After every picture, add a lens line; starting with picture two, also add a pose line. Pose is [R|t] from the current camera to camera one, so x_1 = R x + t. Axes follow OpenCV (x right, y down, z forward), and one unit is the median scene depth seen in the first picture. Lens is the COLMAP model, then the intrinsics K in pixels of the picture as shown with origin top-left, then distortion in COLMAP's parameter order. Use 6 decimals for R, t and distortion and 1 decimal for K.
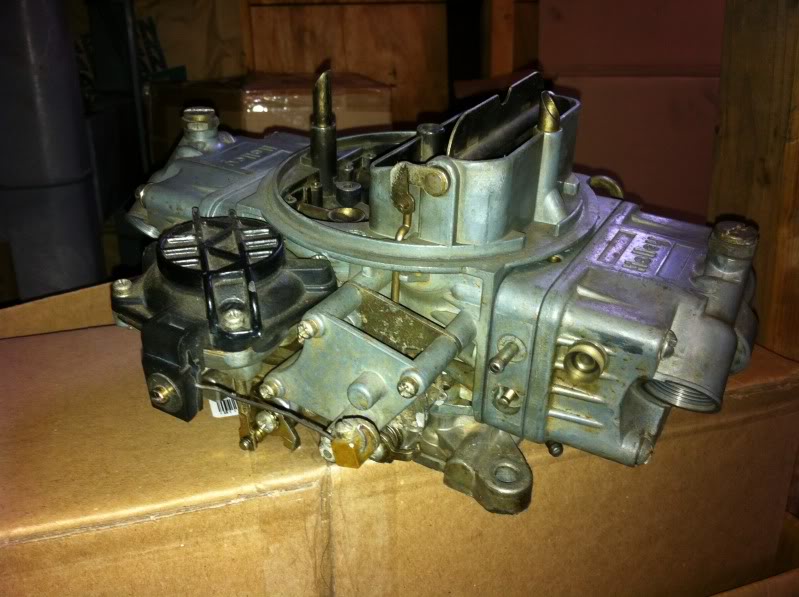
lens RADIAL K [[787.9, 0, 396.7], [0, 787.9, 298.3], [0, 0, 1]] dist [0.102428, -0.357334]
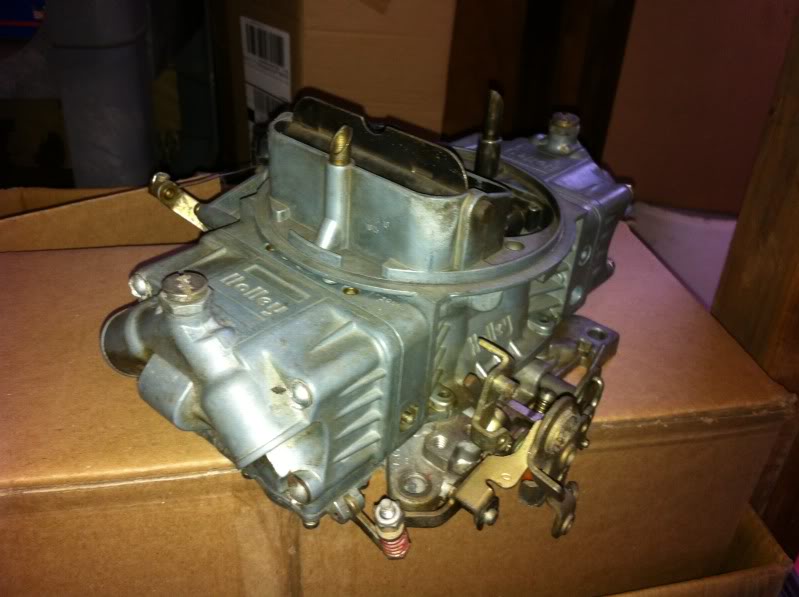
lens RADIAL K [[787.9, 0, 396.7], [0, 787.9, 298.3], [0, 0, 1]] dist [0.102428, -0.357334]
pose [[0.988189, 0.129798, -0.081457, 0.112688], [-0.107424, 0.965841, 0.235820, -0.268188], [0.109284, -0.224284, 0.968377, -0.002914]]
